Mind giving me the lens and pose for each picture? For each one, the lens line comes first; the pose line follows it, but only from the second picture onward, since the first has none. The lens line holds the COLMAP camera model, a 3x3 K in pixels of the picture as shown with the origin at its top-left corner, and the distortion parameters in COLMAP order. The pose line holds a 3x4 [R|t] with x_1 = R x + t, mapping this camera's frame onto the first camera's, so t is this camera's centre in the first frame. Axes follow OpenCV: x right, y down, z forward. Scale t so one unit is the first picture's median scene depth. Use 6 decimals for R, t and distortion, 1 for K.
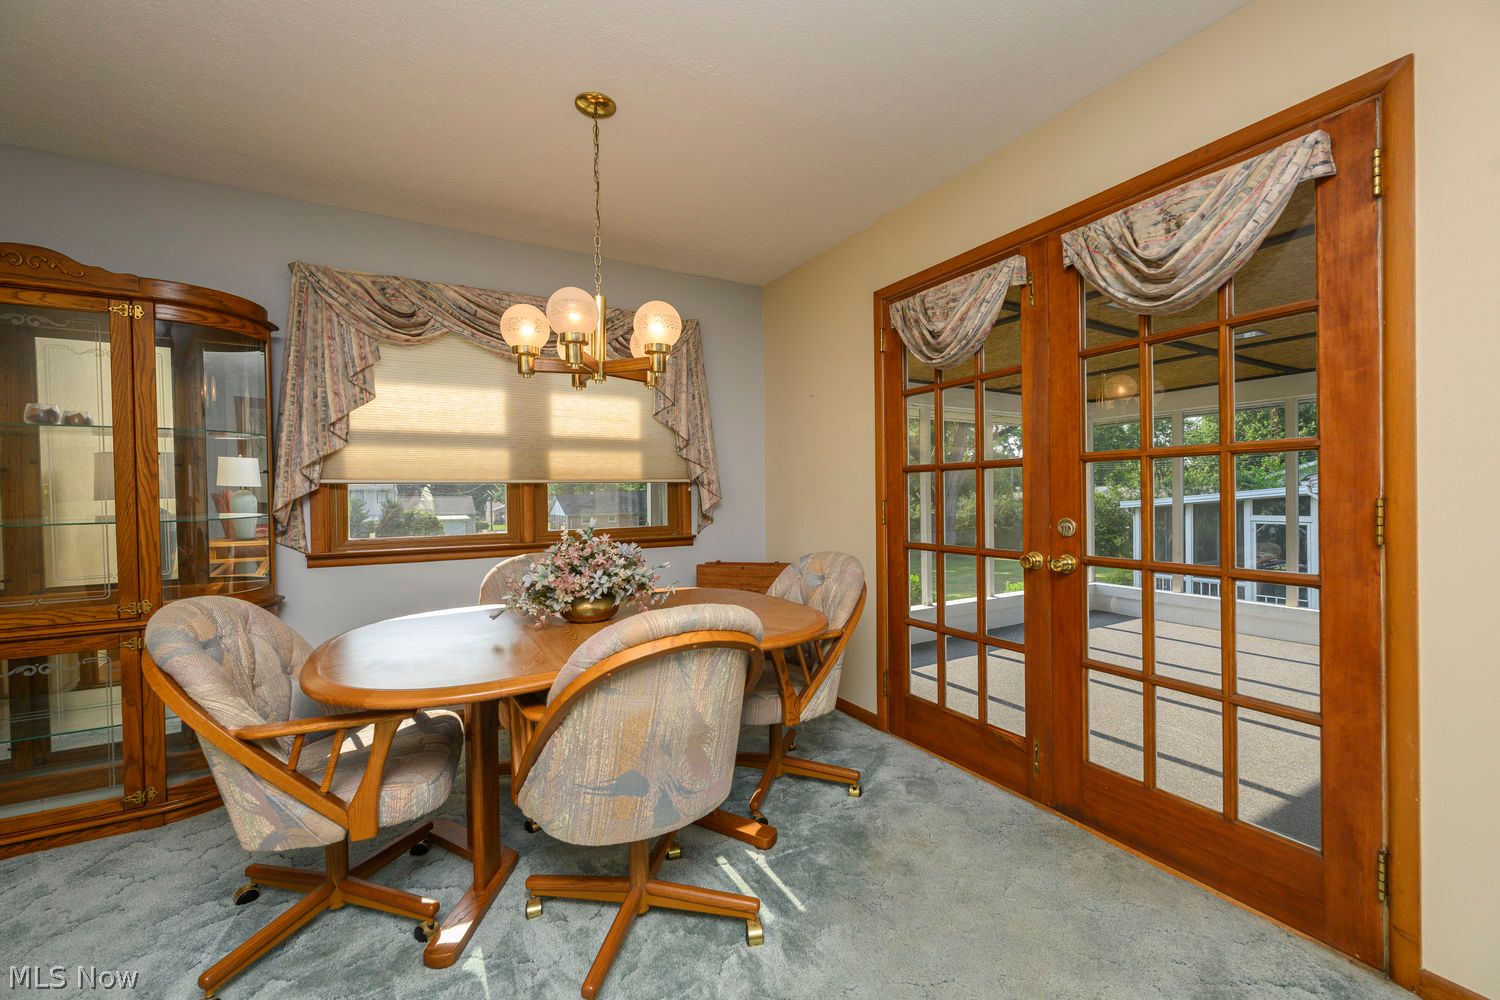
lens RADIAL K [[589.0, 0, 749.2], [0, 589.0, 498.3], [0, 0, 1]] dist [-0.009665, -0.000273]
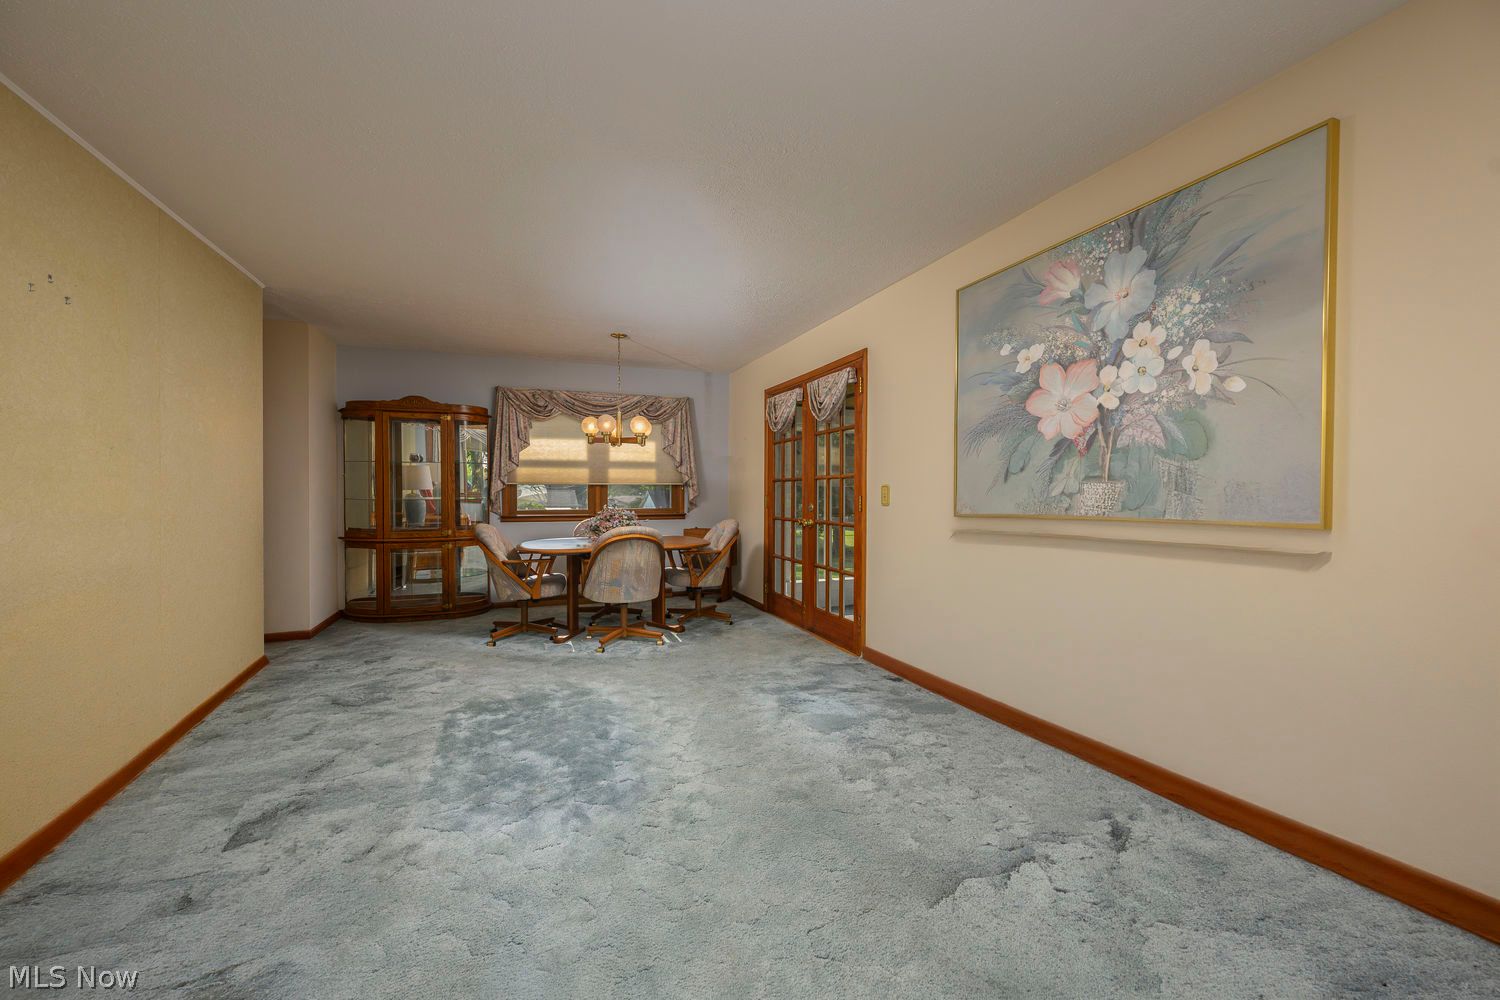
lens RADIAL K [[589.0, 0, 748.6], [0, 589.0, 495.7], [0, 0, 1]] dist [-0.009665, -0.000273]
pose [[0.988360, 0.013905, -0.151494, 0.510070], [-0.013810, 0.999903, 0.001681, 0.001280], [0.151503, 0.000431, 0.988457, -1.057124]]
